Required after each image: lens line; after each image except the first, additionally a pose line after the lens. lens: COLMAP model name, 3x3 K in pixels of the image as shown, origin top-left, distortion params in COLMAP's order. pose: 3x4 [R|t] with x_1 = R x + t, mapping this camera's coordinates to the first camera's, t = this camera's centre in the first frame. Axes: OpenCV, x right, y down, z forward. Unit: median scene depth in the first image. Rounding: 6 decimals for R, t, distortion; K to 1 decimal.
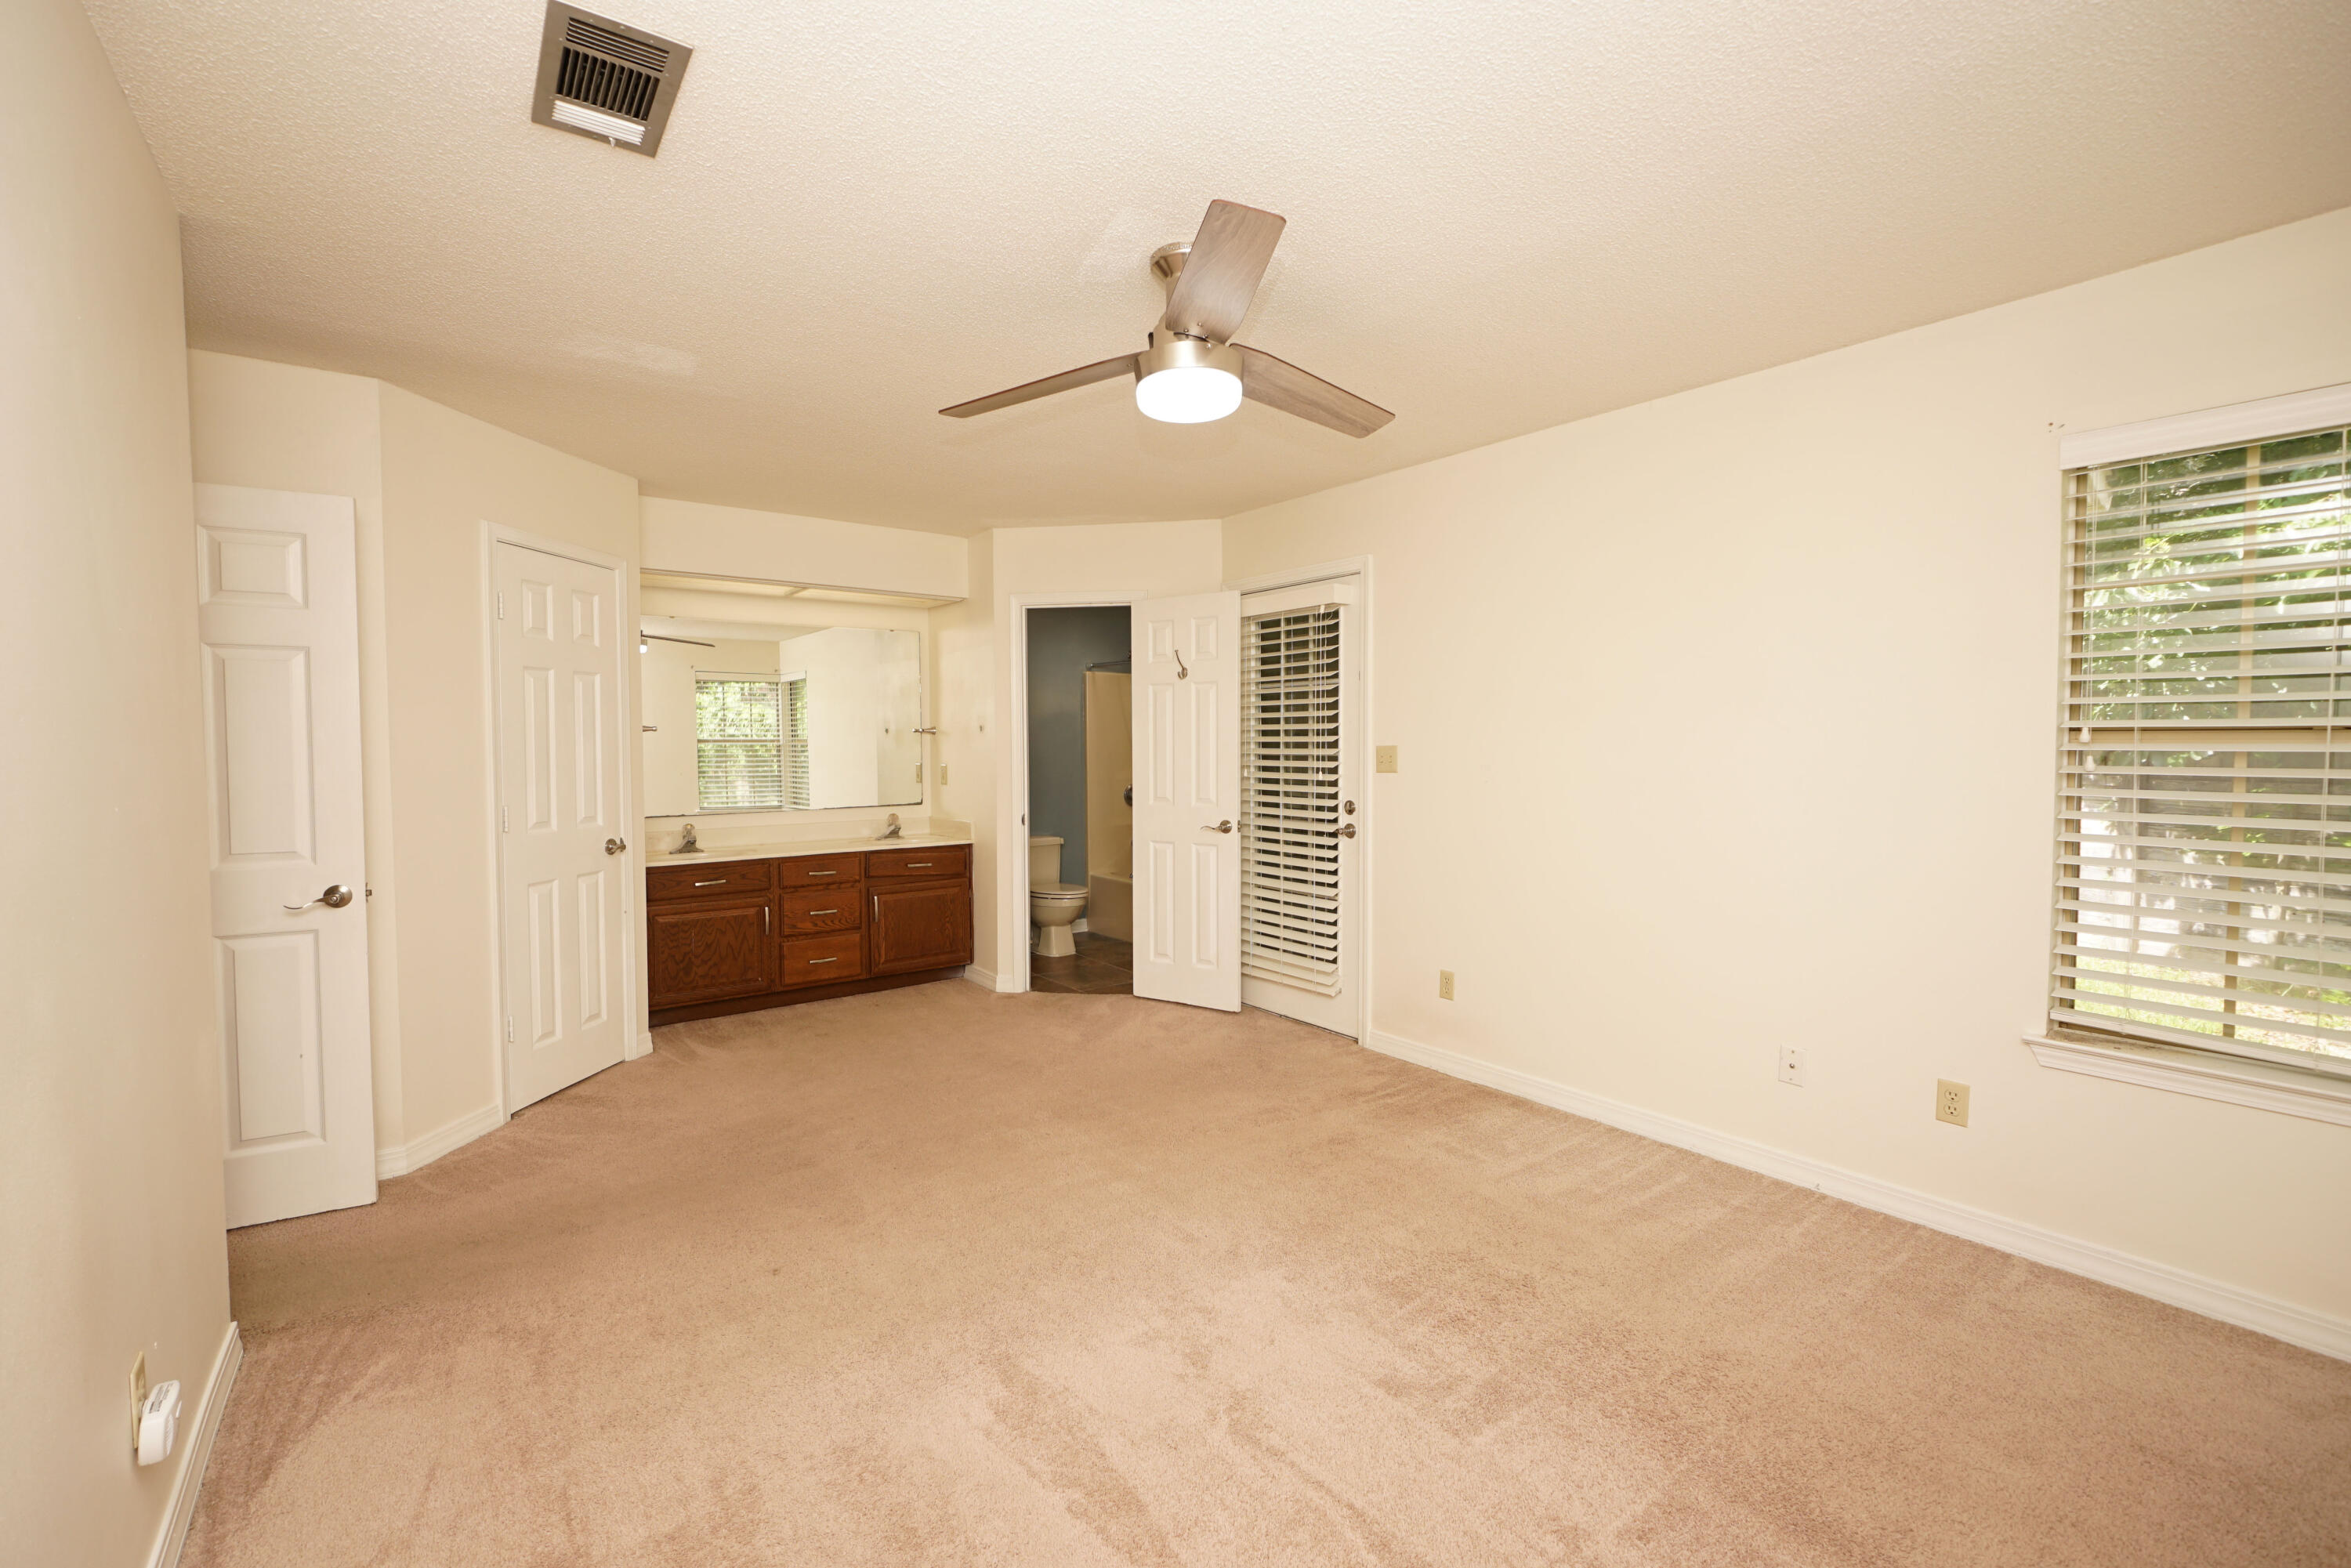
lens RADIAL K [[999.5, 0, 1174.1], [0, 999.5, 781.2], [0, 0, 1]] dist [-0.010618, -0.000003]
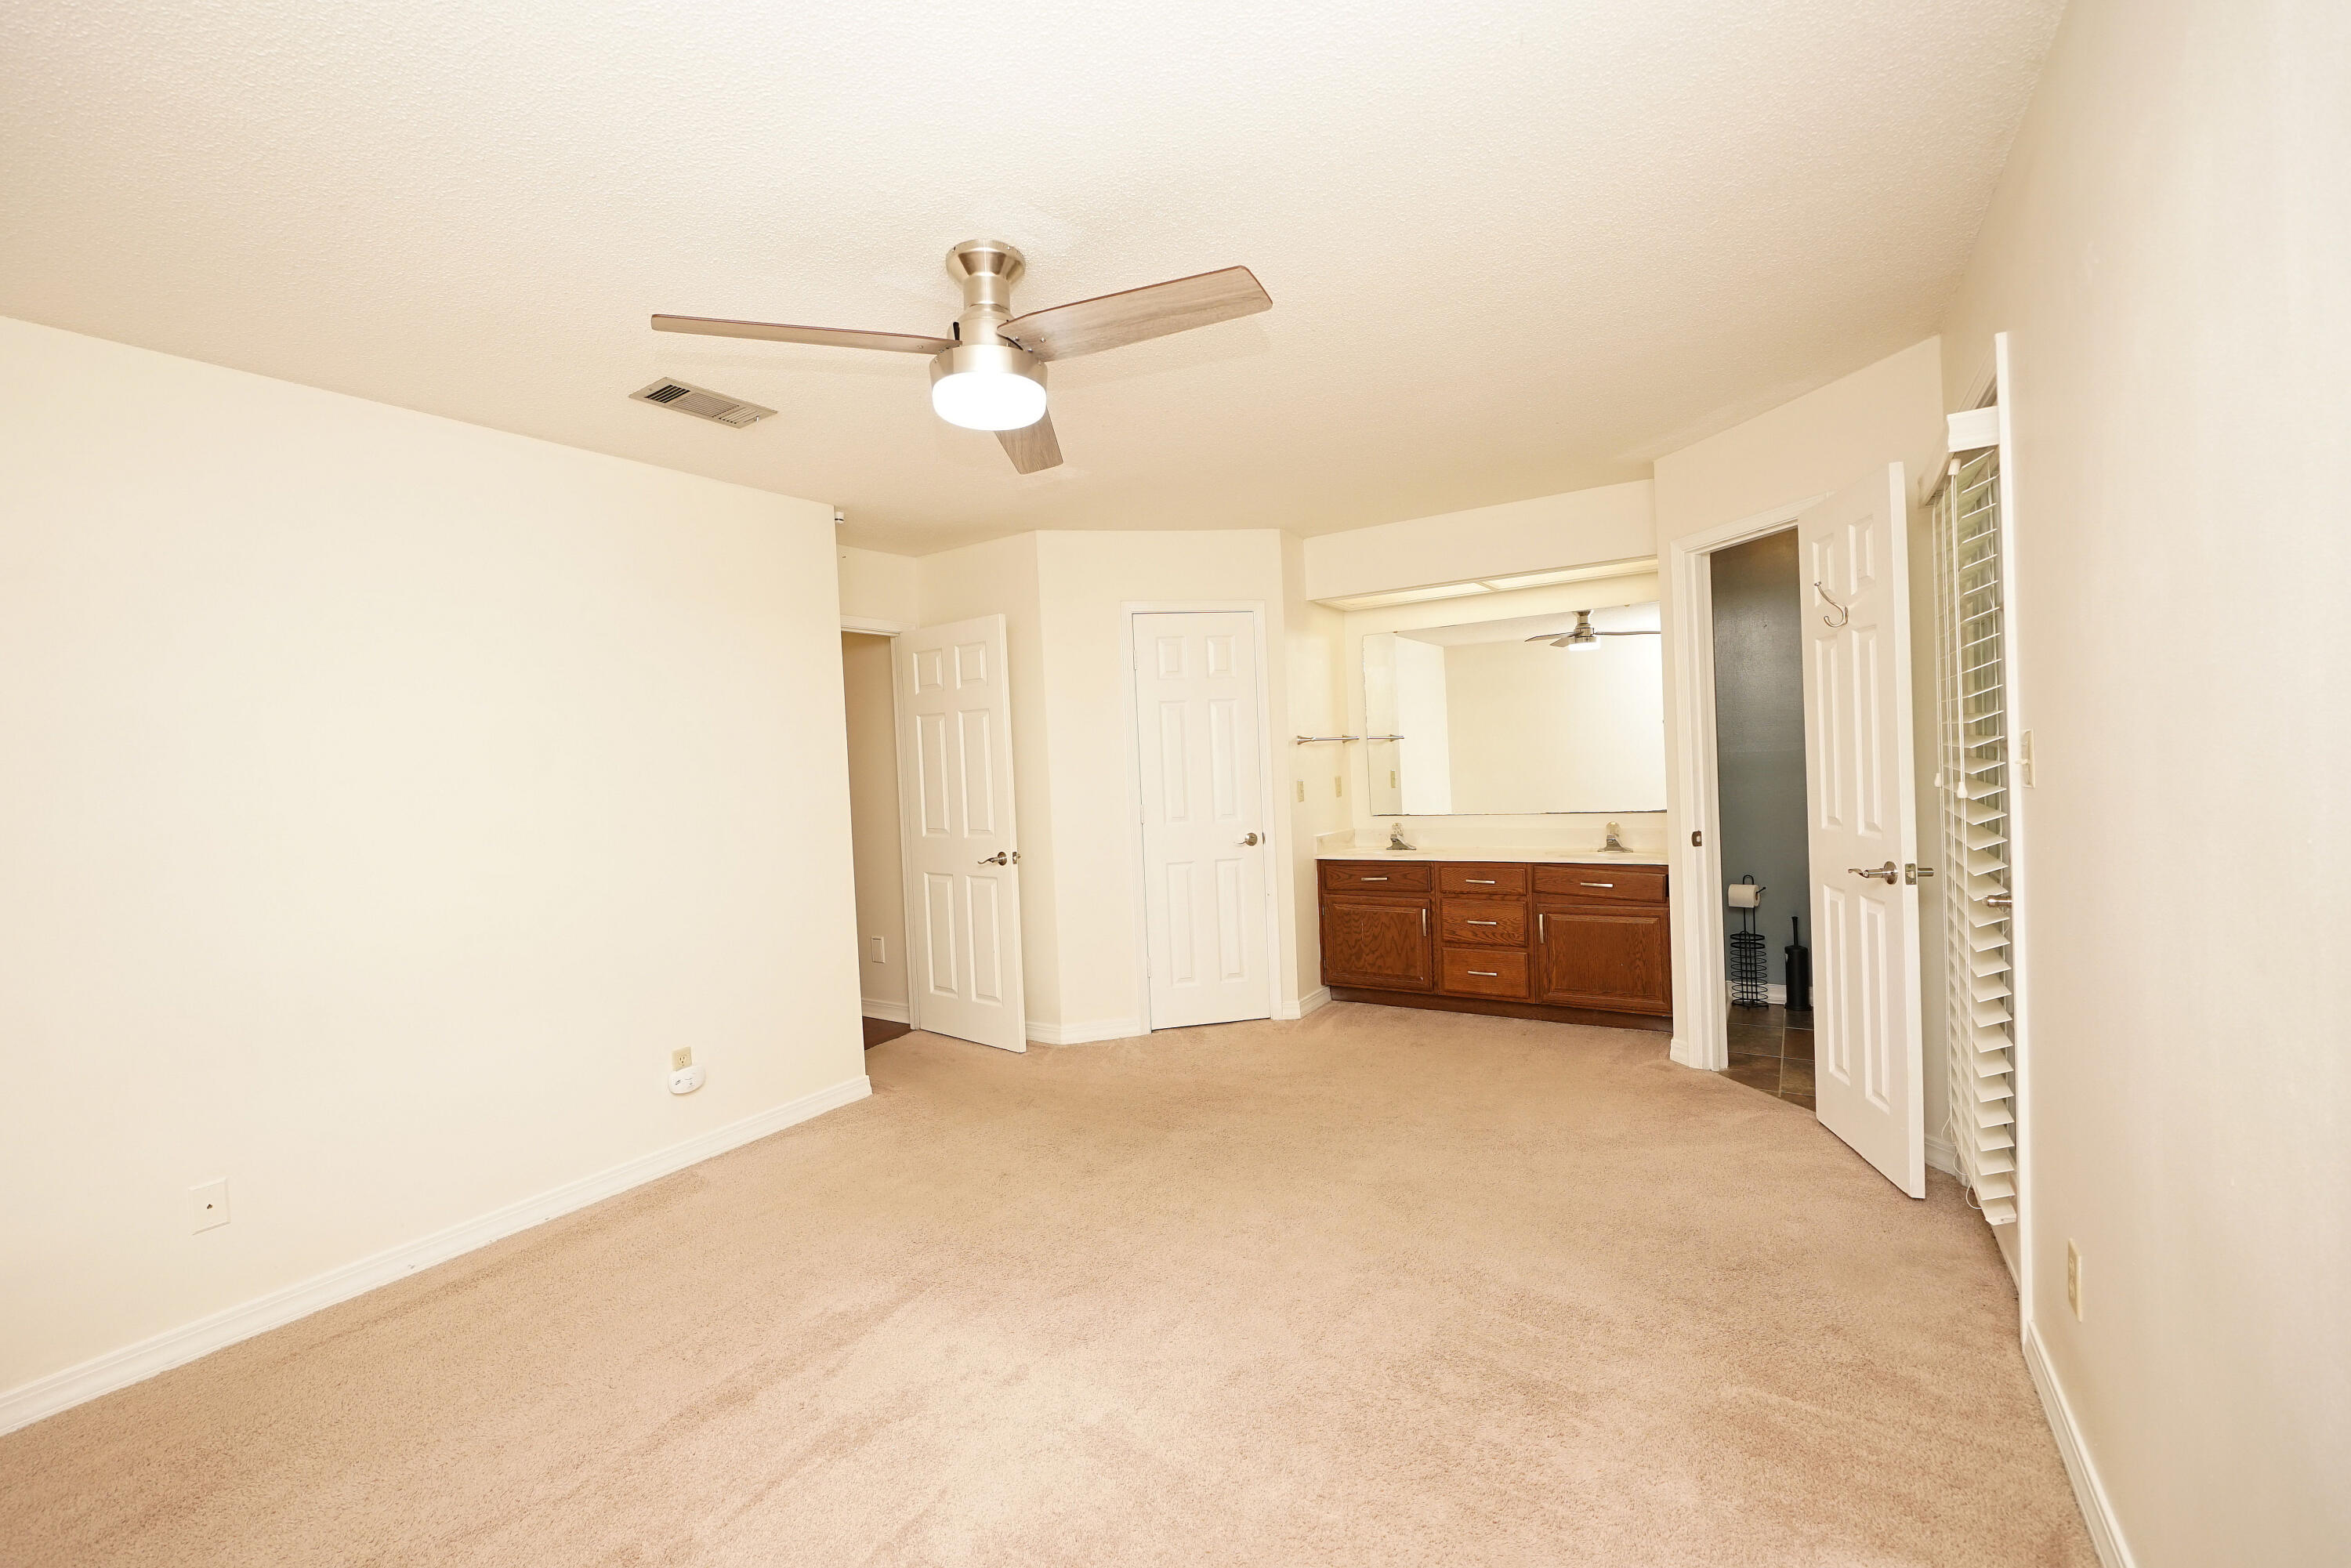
lens RADIAL K [[999.5, 0, 1115.0], [0, 999.5, 779.7], [0, 0, 1]] dist [-0.010618, -0.000003]
pose [[0.314036, 0.006419, -0.949390, 0.460910], [0.006934, 0.999935, 0.009055, -0.016487], [0.949386, -0.009427, 0.313971, 0.391411]]
